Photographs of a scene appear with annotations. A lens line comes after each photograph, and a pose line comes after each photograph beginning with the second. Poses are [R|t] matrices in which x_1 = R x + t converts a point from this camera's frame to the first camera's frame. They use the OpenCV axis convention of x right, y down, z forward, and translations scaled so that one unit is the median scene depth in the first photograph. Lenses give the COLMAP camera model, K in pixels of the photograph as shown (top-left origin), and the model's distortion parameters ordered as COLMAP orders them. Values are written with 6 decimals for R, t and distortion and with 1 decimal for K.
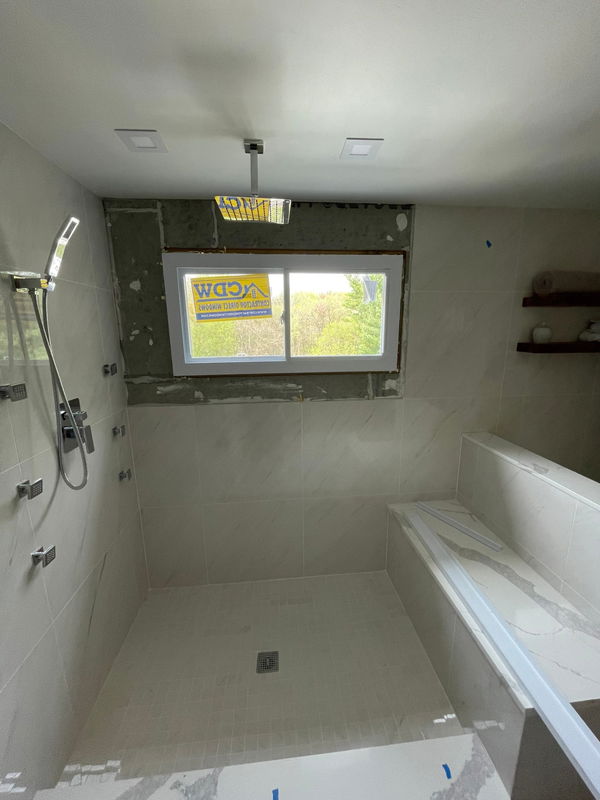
lens RADIAL K [[325.1, 0, 303.5], [0, 325.1, 401.1], [0, 0, 1]] dist [0.000662, -0.000110]
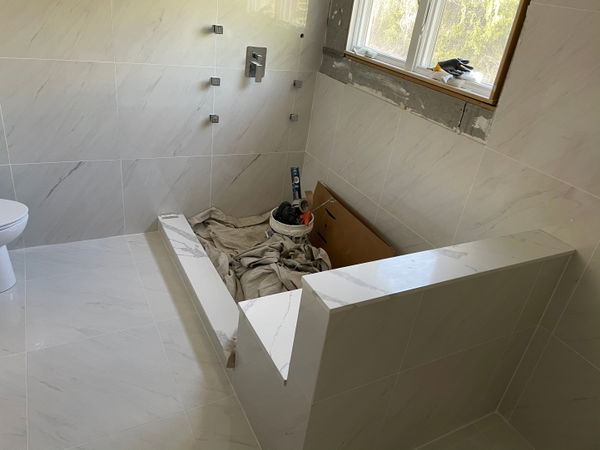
lens RADIAL K [[451.4, 0, 300.0], [0, 451.4, 225.0], [0, 0, 1]] dist [0.004221, 0.000757]
pose [[0.370894, 0.489970, -0.788902, 1.126475], [-0.338438, 0.862386, 0.376496, -0.105556], [0.864810, 0.127354, 0.485679, 0.126167]]
